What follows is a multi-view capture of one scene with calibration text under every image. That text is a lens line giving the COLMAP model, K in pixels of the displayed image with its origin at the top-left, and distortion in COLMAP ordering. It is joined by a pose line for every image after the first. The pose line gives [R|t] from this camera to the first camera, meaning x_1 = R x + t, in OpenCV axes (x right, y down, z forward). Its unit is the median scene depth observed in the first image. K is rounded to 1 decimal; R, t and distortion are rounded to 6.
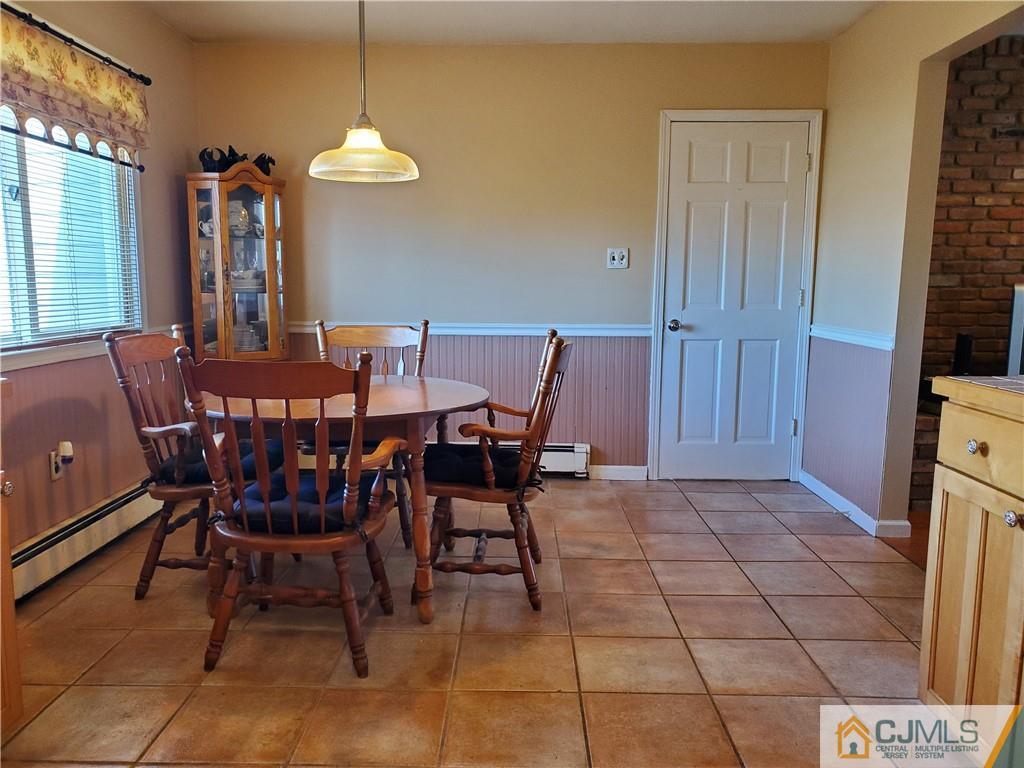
lens RADIAL K [[806.8, 0, 504.6], [0, 806.8, 394.3], [0, 0, 1]] dist [0.010220, 0.006064]
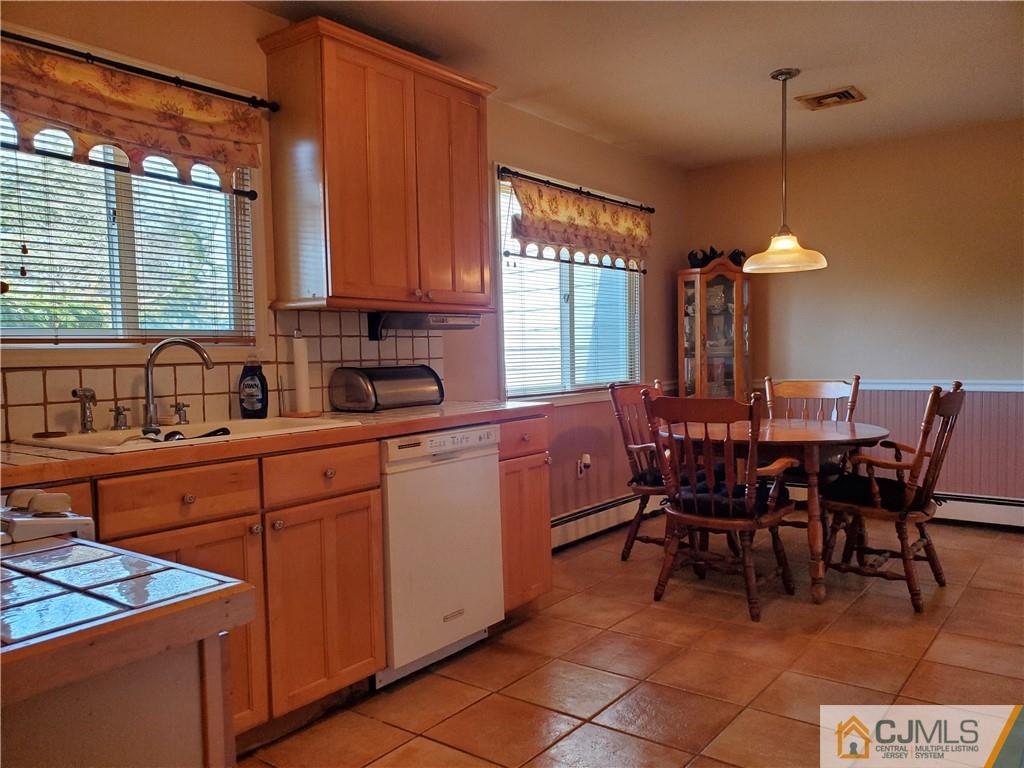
lens RADIAL K [[806.8, 0, 504.6], [0, 806.8, 394.3], [0, 0, 1]] dist [0.010220, 0.006064]
pose [[0.809244, 0.005480, -0.587447, 0.244018], [-0.053203, 0.996531, -0.063993, 0.052575], [0.585059, 0.083040, 0.806728, -0.356977]]
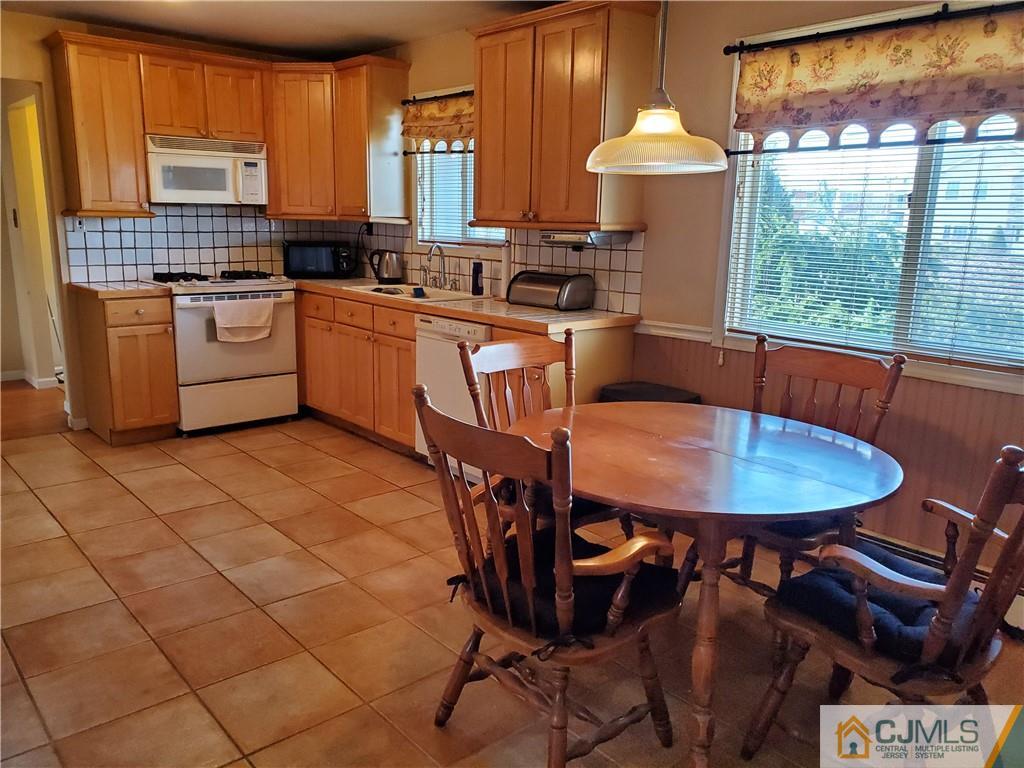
lens RADIAL K [[806.8, 0, 504.6], [0, 806.8, 394.3], [0, 0, 1]] dist [0.010220, 0.006064]
pose [[-0.748008, 0.125013, -0.651809, 0.457067], [-0.114949, 0.942855, 0.312747, -0.284200], [0.653659, 0.308862, -0.690893, 1.455847]]
